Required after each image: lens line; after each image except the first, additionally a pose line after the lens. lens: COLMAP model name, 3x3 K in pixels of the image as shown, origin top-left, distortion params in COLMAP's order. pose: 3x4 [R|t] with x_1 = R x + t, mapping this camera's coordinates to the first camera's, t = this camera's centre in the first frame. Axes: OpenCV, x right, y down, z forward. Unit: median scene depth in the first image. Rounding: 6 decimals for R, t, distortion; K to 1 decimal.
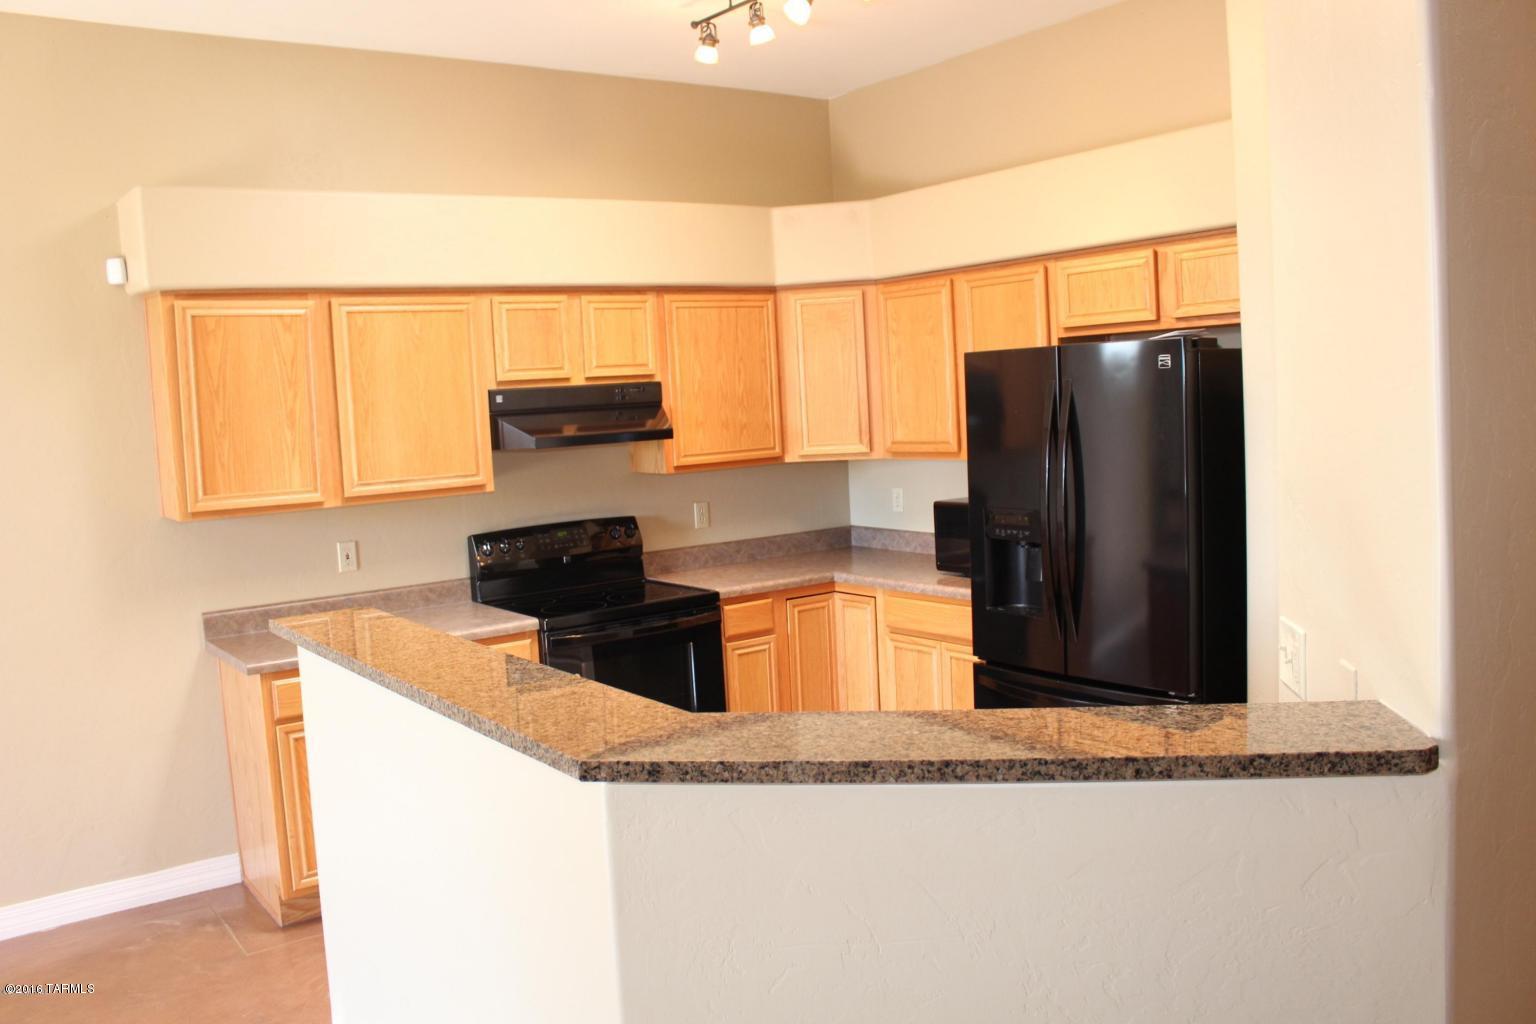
lens RADIAL K [[1282.4, 0, 768.0], [0, 1282.4, 512.0], [0, 0, 1]] dist [-0.153516, 0.114962]
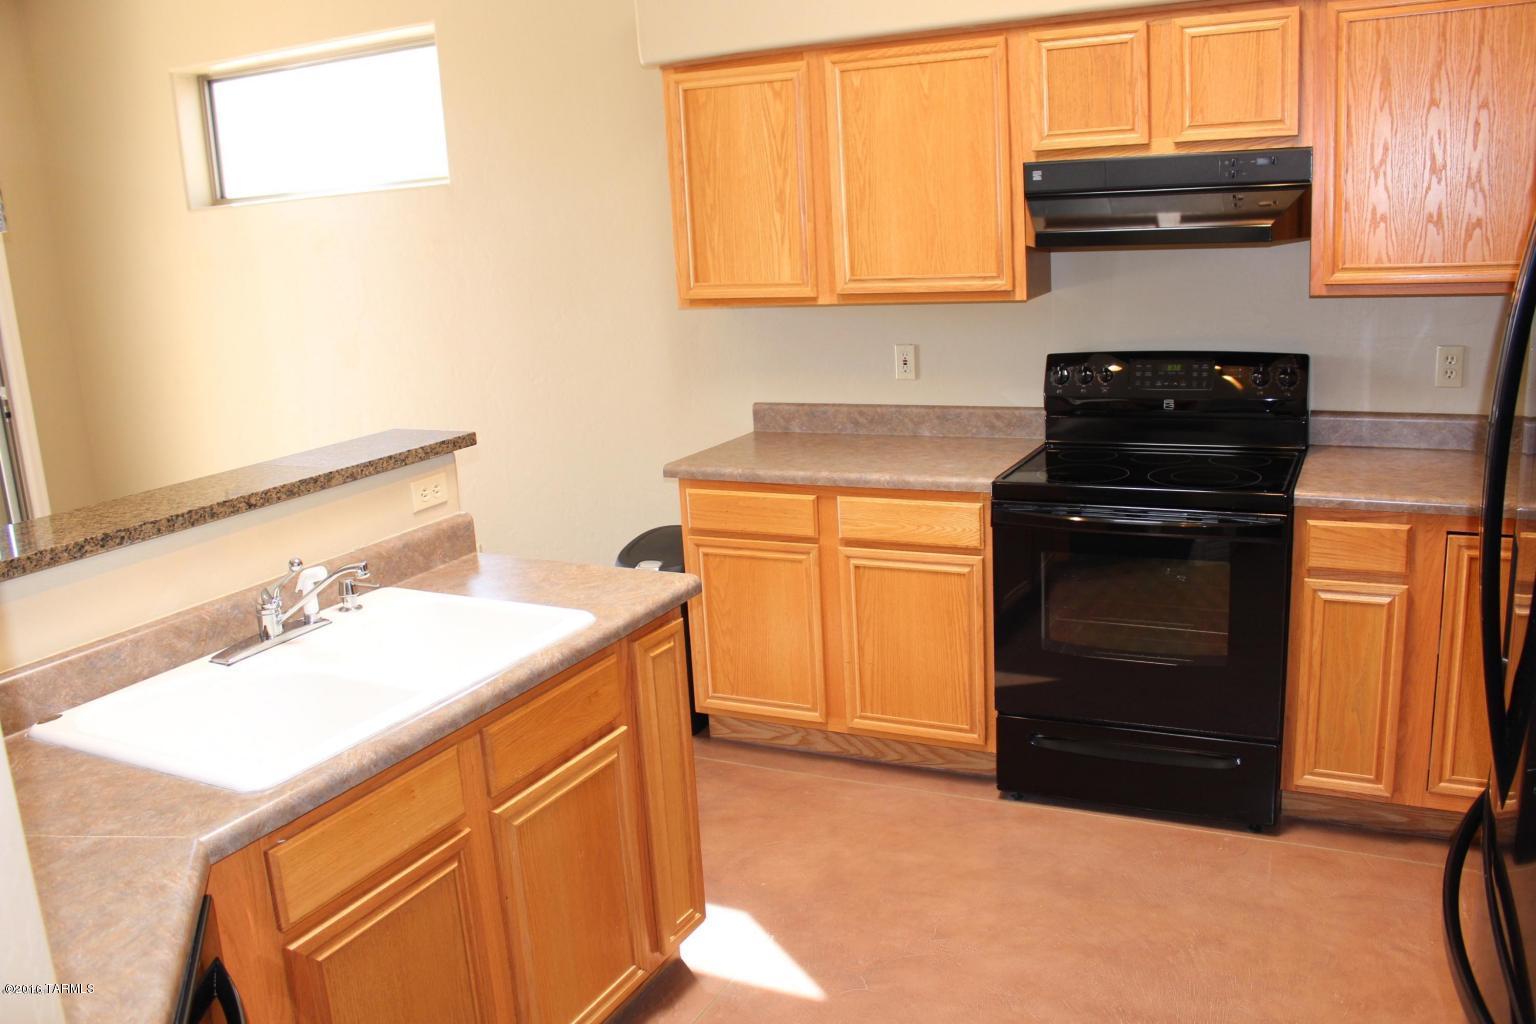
lens RADIAL K [[1282.4, 0, 768.0], [0, 1282.4, 512.0], [0, 0, 1]] dist [-0.153516, 0.114962]
pose [[0.454796, 0.224996, -0.861706, 0.408285], [-0.048836, 0.972406, 0.228126, -0.061124], [0.889256, -0.061668, 0.453234, 0.543497]]
